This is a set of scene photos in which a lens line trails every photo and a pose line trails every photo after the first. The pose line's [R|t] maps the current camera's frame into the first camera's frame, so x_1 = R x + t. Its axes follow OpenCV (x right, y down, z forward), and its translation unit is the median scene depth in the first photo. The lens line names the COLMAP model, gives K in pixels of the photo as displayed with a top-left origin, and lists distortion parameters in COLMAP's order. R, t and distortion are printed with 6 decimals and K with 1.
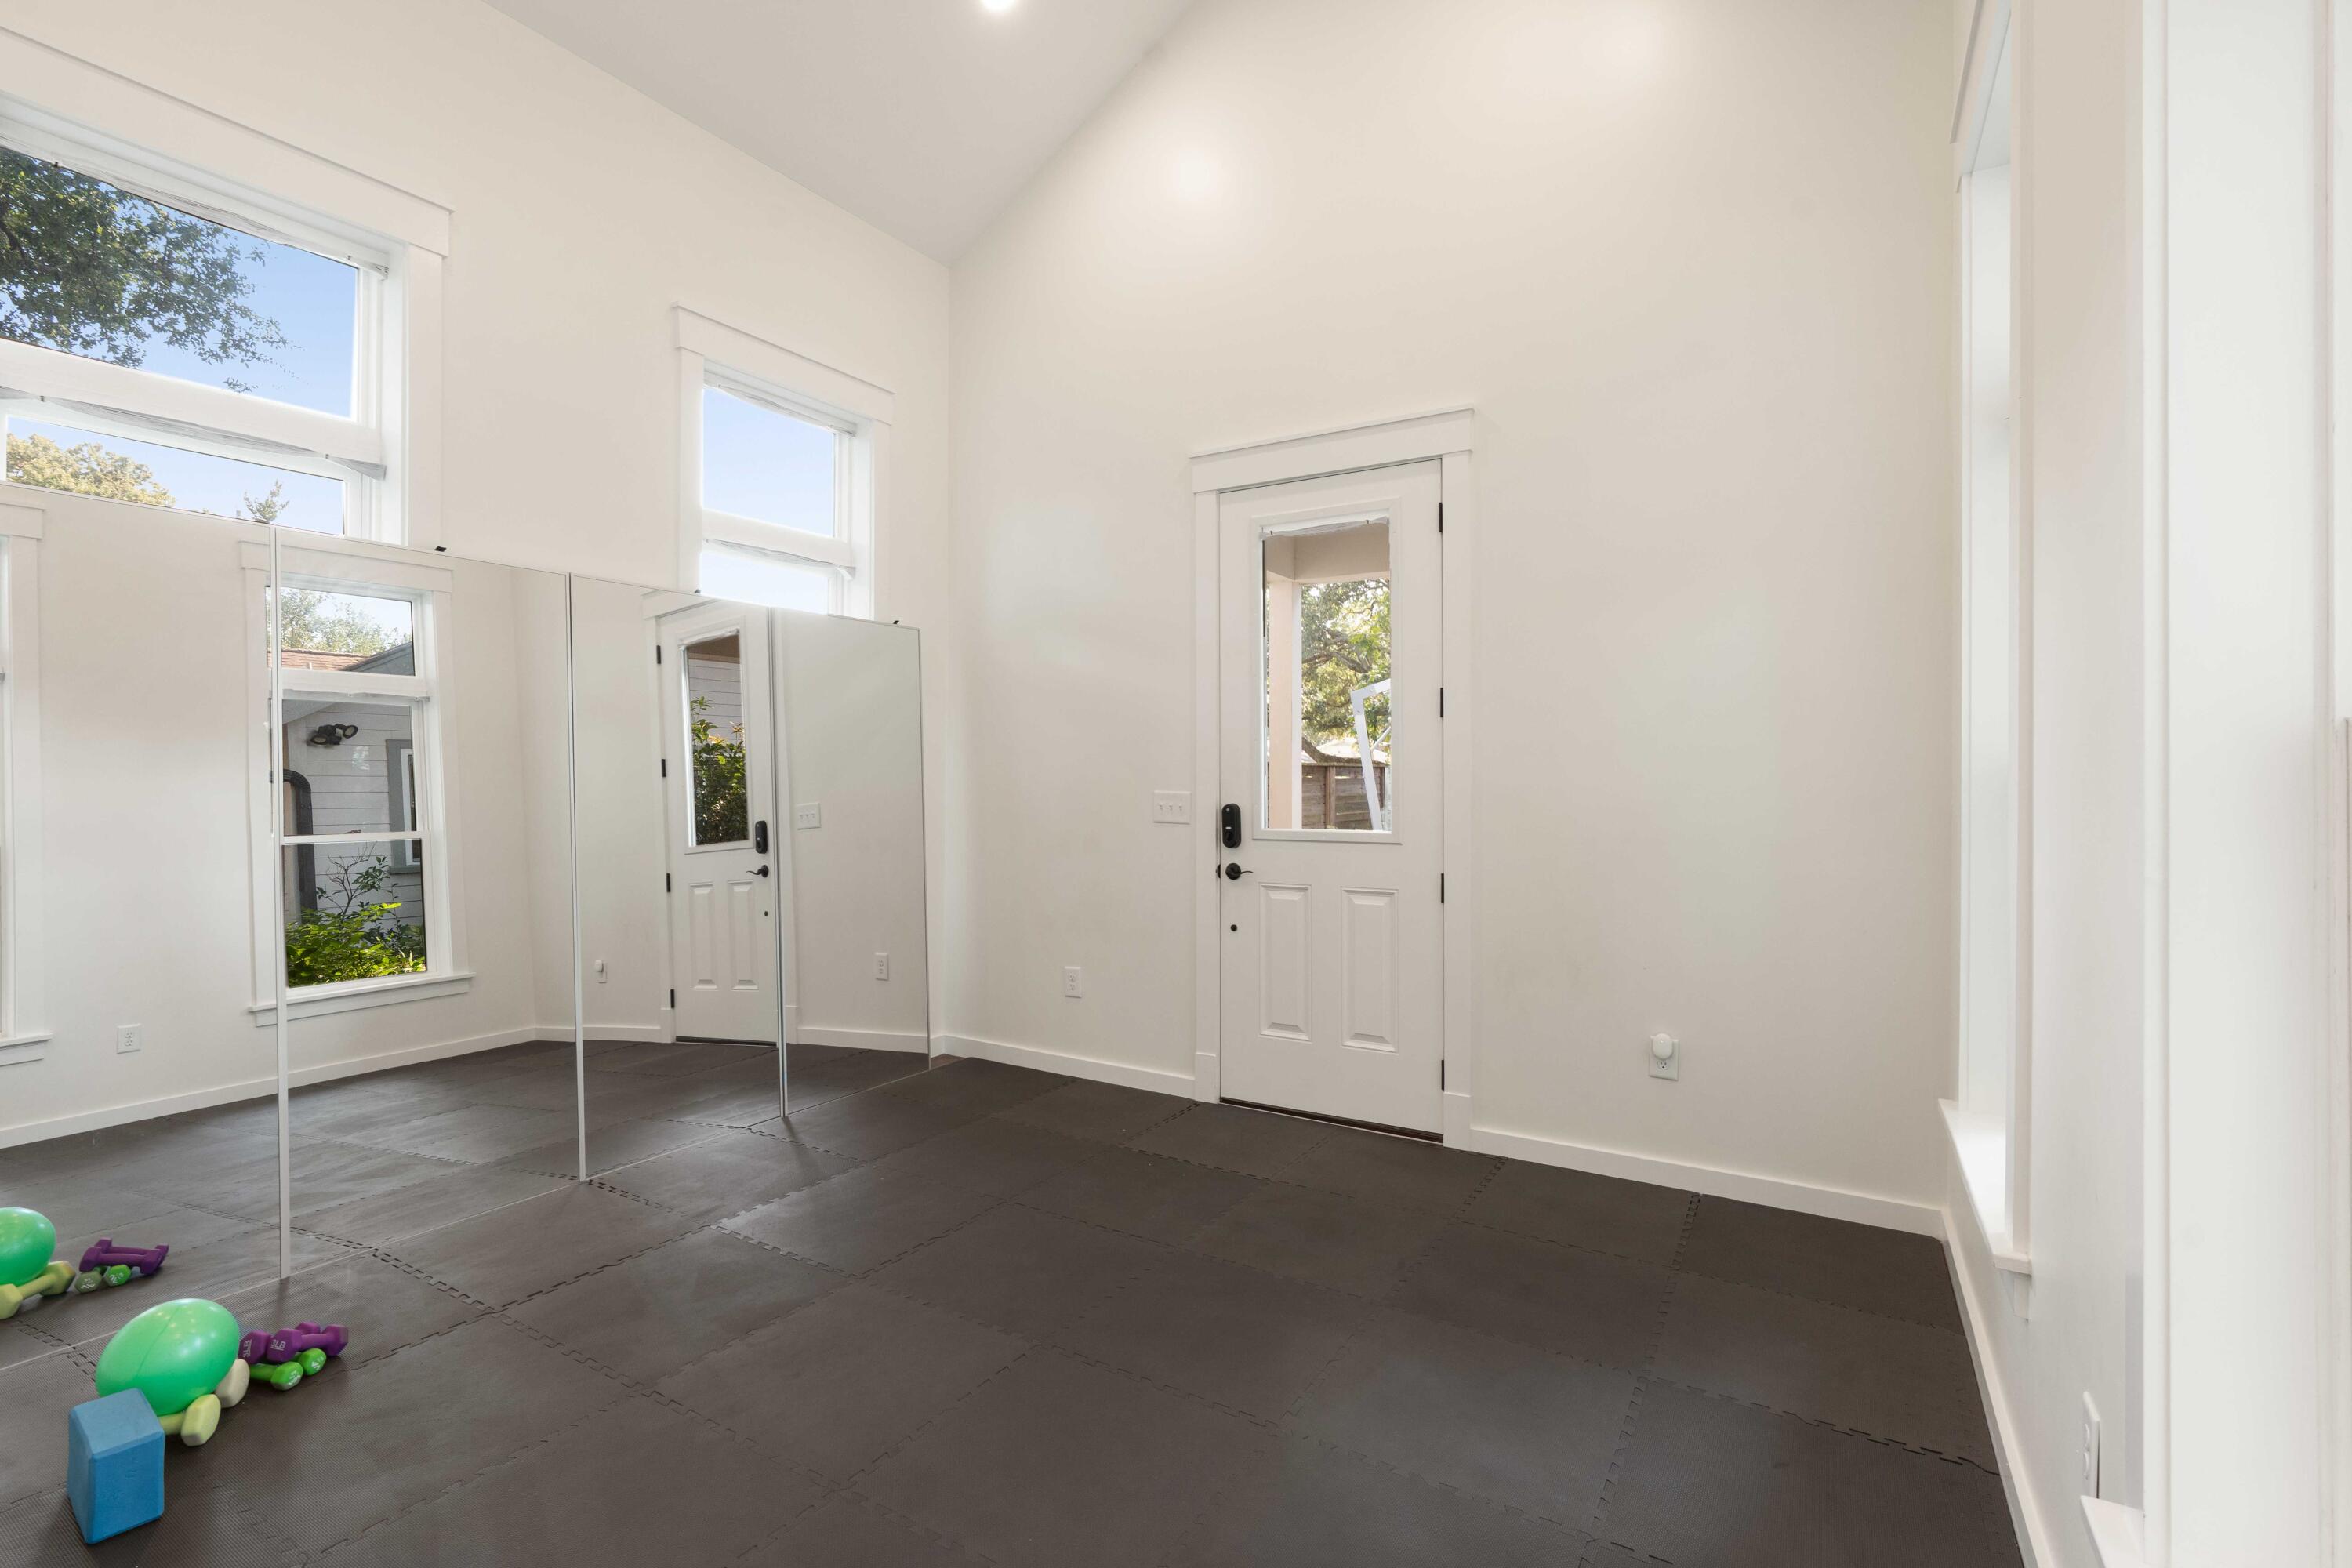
lens RADIAL K [[1060.3, 0, 1171.8], [0, 1060.3, 788.6], [0, 0, 1]] dist [-0.001511, 0.000047]
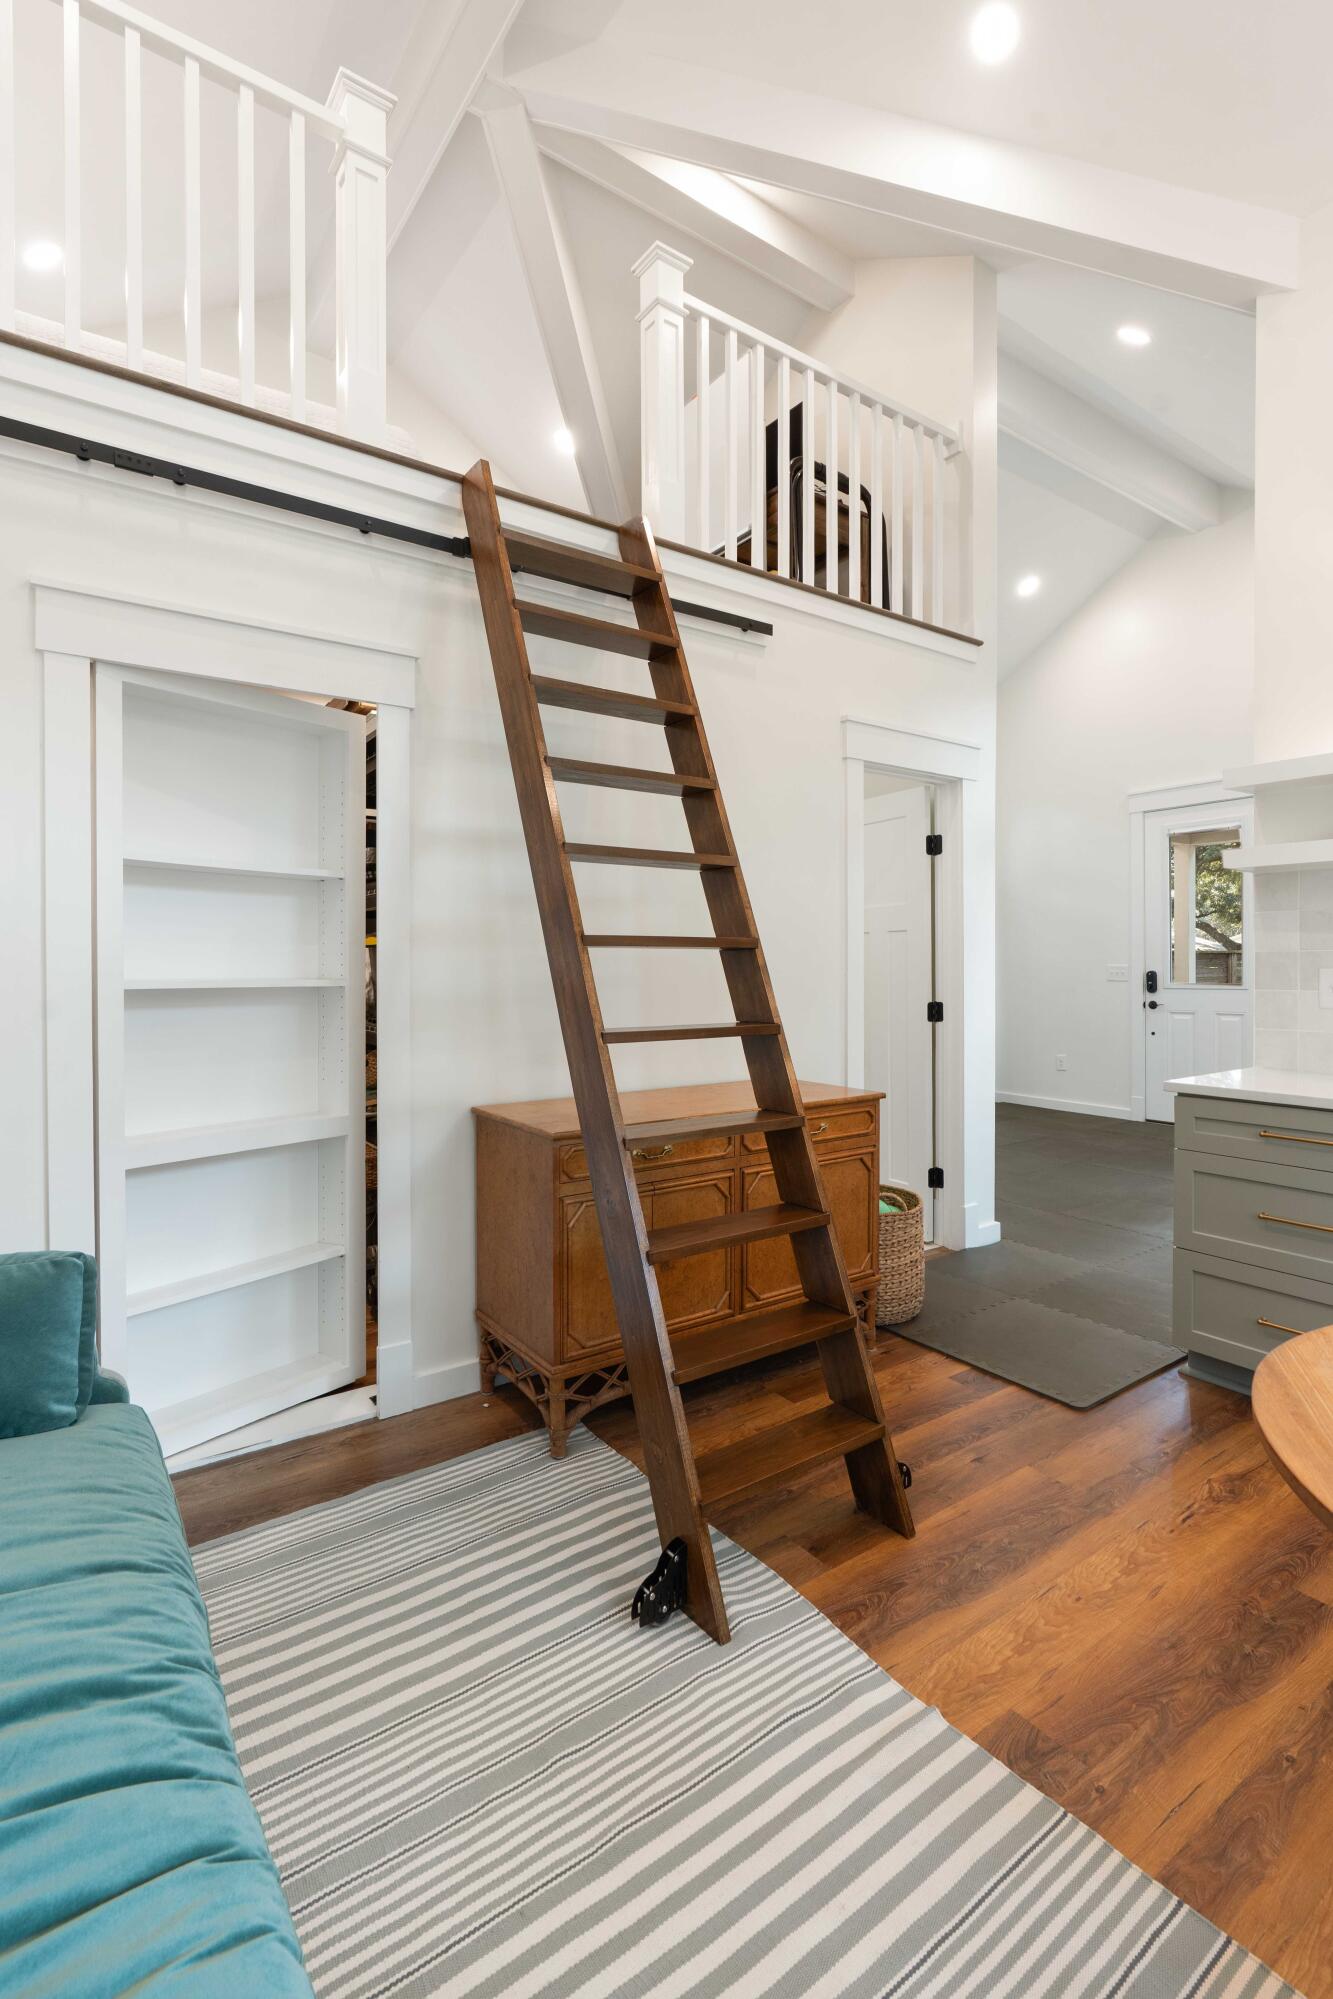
lens RADIAL K [[901.2, 0, 676.9], [0, 901.2, 983.6], [0, 0, 1]] dist [-0.001511, 0.000047]
pose [[0.905822, -0.003130, -0.423646, -0.034354], [0.004908, 0.999983, 0.003106, 0.027755], [0.423629, -0.004892, 0.905822, -0.904059]]
